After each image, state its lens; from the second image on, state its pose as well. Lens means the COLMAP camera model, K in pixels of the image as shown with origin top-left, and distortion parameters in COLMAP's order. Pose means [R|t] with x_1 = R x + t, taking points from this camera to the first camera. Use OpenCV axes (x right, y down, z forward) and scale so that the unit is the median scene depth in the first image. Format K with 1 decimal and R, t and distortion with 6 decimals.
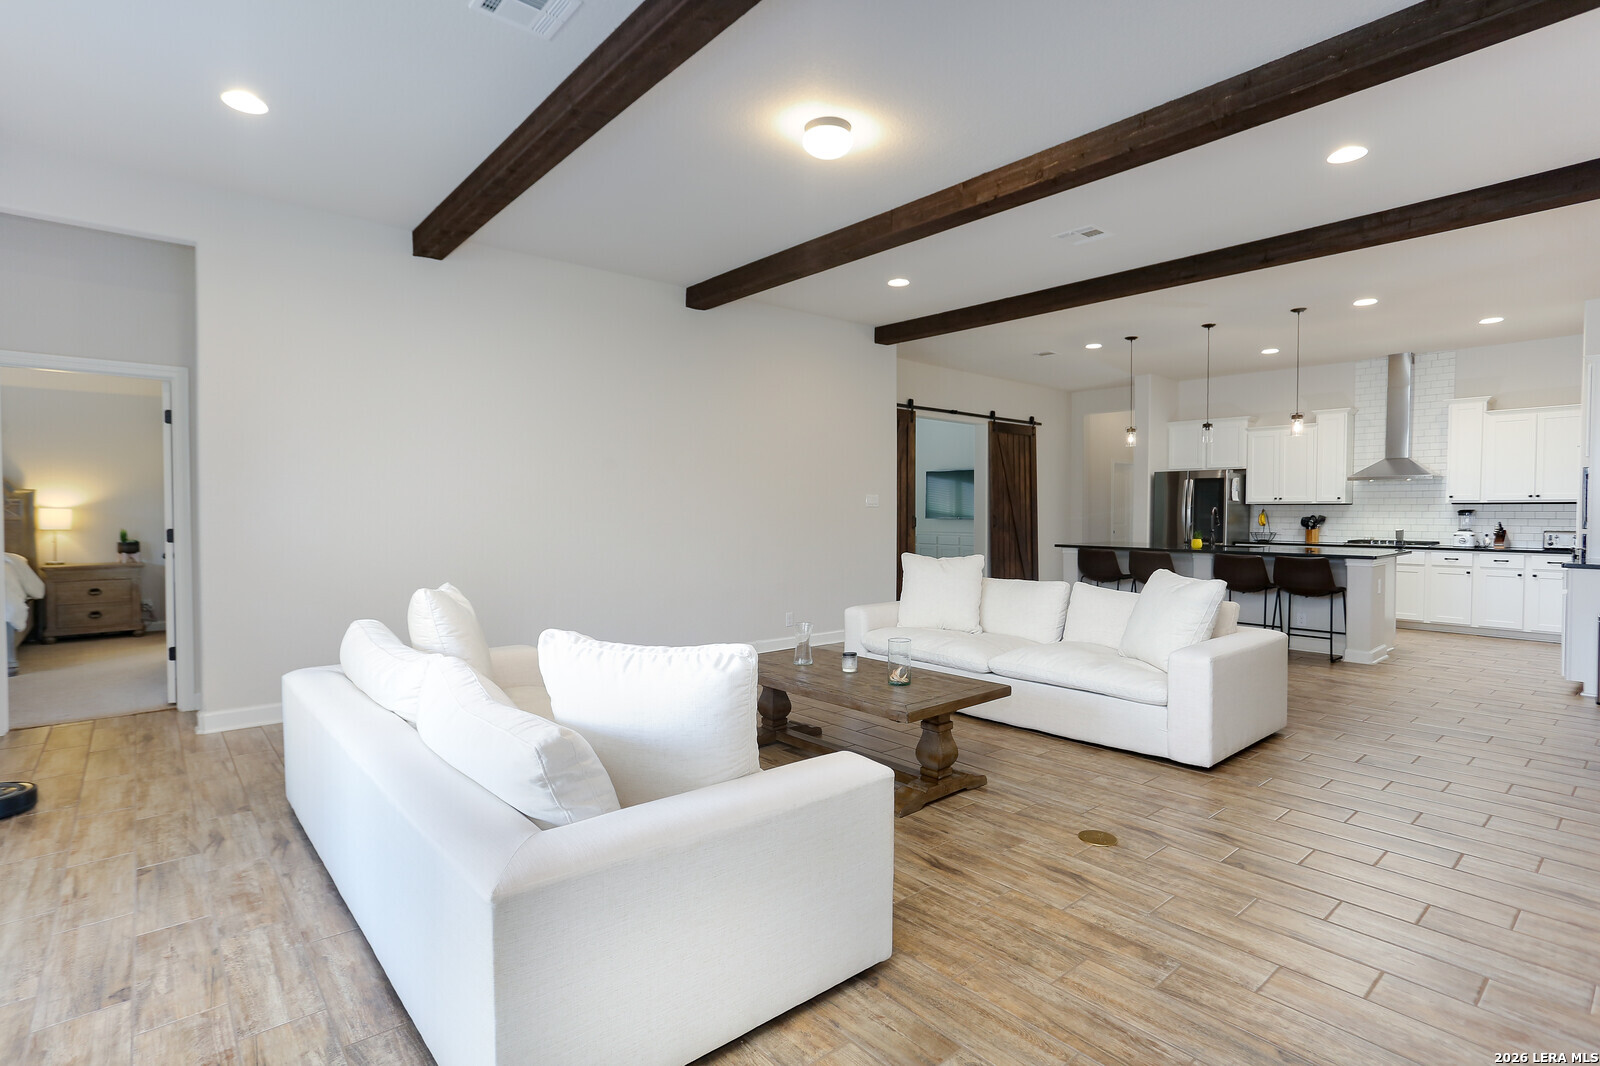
lens RADIAL K [[788.0, 0, 801.4], [0, 788.0, 533.4], [0, 0, 1]] dist [-0.026121, 0.011872]
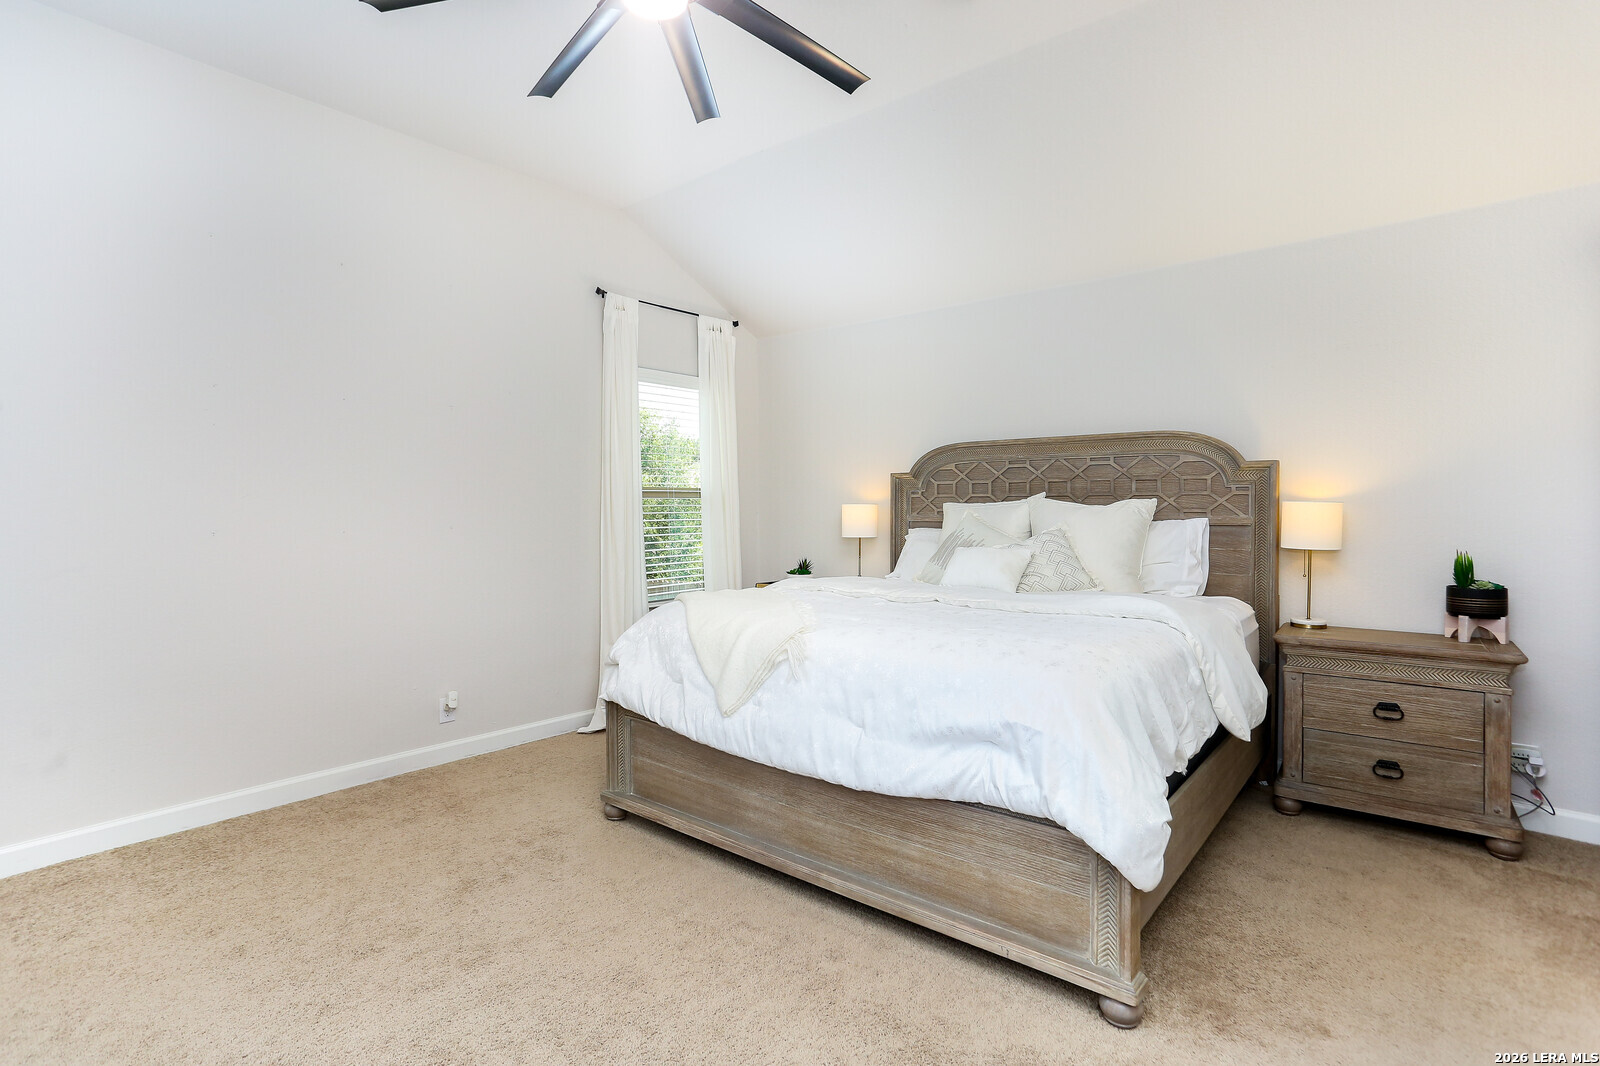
lens RADIAL K [[788.0, 0, 795.7], [0, 788.0, 521.8], [0, 0, 1]] dist [-0.026121, 0.011872]
pose [[0.173322, 0.000663, -0.984865, -0.569611], [-0.032037, 0.999474, -0.004965, -0.008079], [0.984344, 0.032413, 0.173252, 0.629411]]
